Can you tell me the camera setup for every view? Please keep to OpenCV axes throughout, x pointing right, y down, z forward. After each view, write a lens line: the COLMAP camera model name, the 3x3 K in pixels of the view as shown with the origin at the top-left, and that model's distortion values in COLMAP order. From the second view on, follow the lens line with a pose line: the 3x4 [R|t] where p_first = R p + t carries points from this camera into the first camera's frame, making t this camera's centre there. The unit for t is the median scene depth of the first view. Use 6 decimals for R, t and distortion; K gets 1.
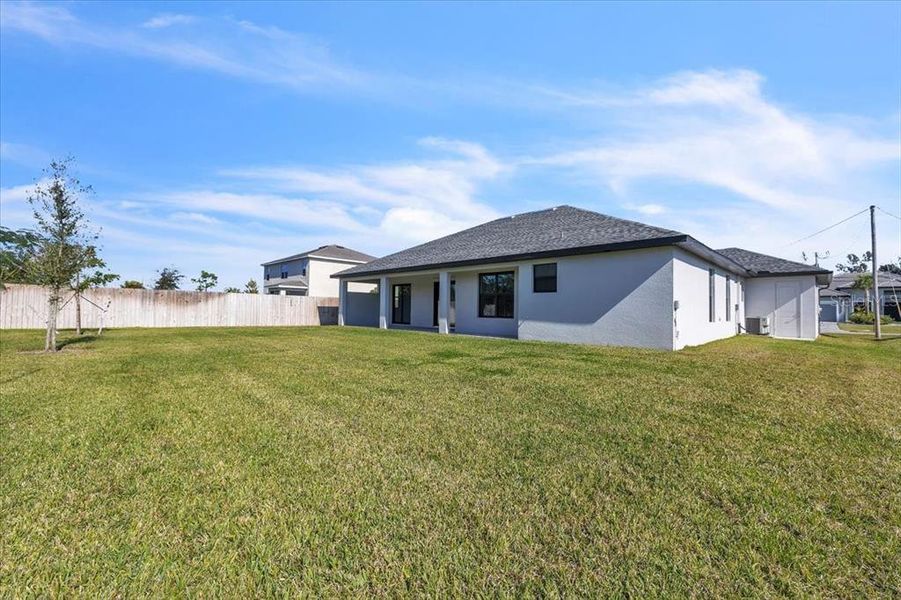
lens RADIAL K [[471.3, 0, 450.5], [0, 471.3, 300.0], [0, 0, 1]] dist [-0.001152, 0.000112]
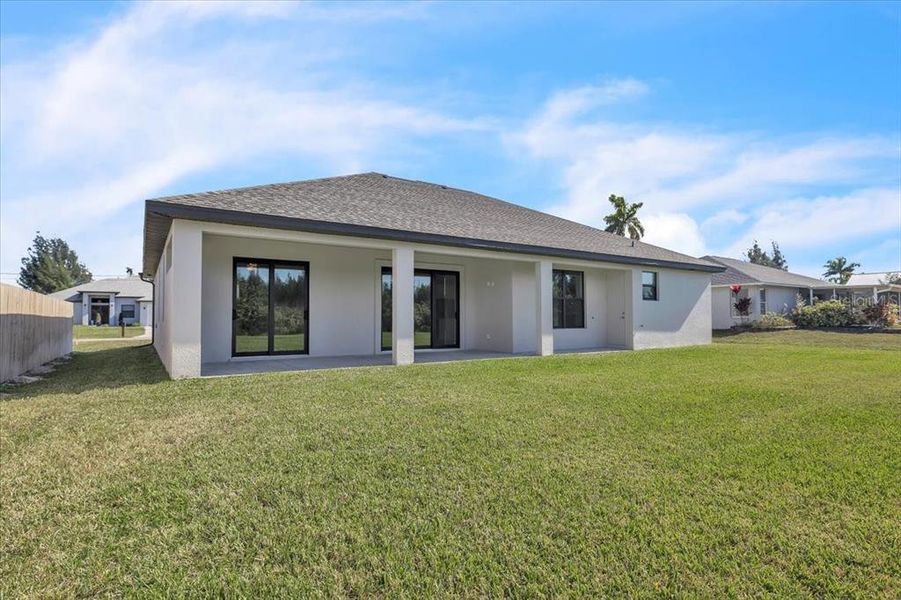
lens RADIAL K [[471.3, 0, 450.5], [0, 471.3, 300.0], [0, 0, 1]] dist [-0.001152, 0.000112]
pose [[0.045002, 0.052654, 0.997598, -0.583178], [-0.008581, 0.998594, -0.052319, 0.026672], [-0.998950, -0.006206, 0.045391, 0.967002]]
